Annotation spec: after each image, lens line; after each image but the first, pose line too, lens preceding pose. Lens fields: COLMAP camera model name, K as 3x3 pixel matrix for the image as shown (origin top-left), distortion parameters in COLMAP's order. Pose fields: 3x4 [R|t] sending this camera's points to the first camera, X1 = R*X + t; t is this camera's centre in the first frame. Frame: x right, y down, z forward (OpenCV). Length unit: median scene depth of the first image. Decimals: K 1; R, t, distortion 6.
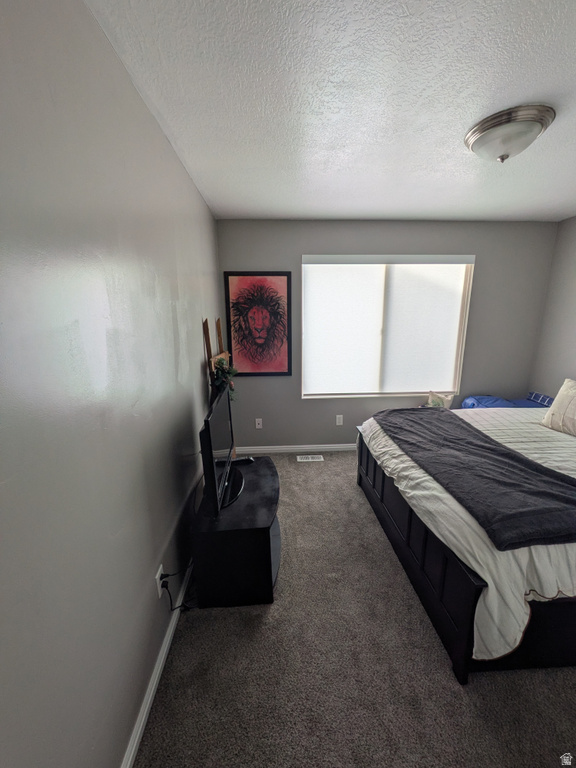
lens RADIAL K [[305.7, 0, 287.6], [0, 305.7, 385.3], [0, 0, 1]] dist [-0.000574, 0.000053]
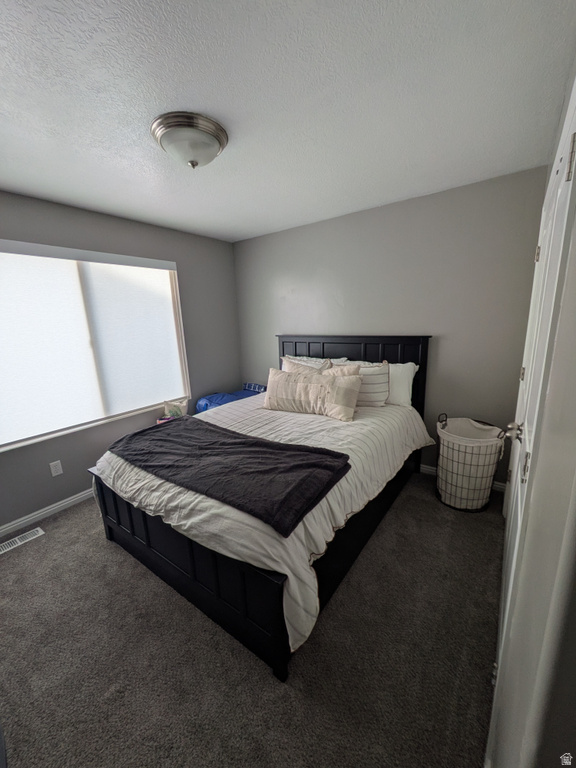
lens RADIAL K [[305.7, 0, 290.7], [0, 305.7, 384.3], [0, 0, 1]] dist [-0.000574, 0.000053]
pose [[0.621330, -0.186033, 0.761144, -0.000098], [0.208979, 0.975564, 0.067848, -0.026313], [-0.755167, 0.116907, 0.645024, 0.153232]]
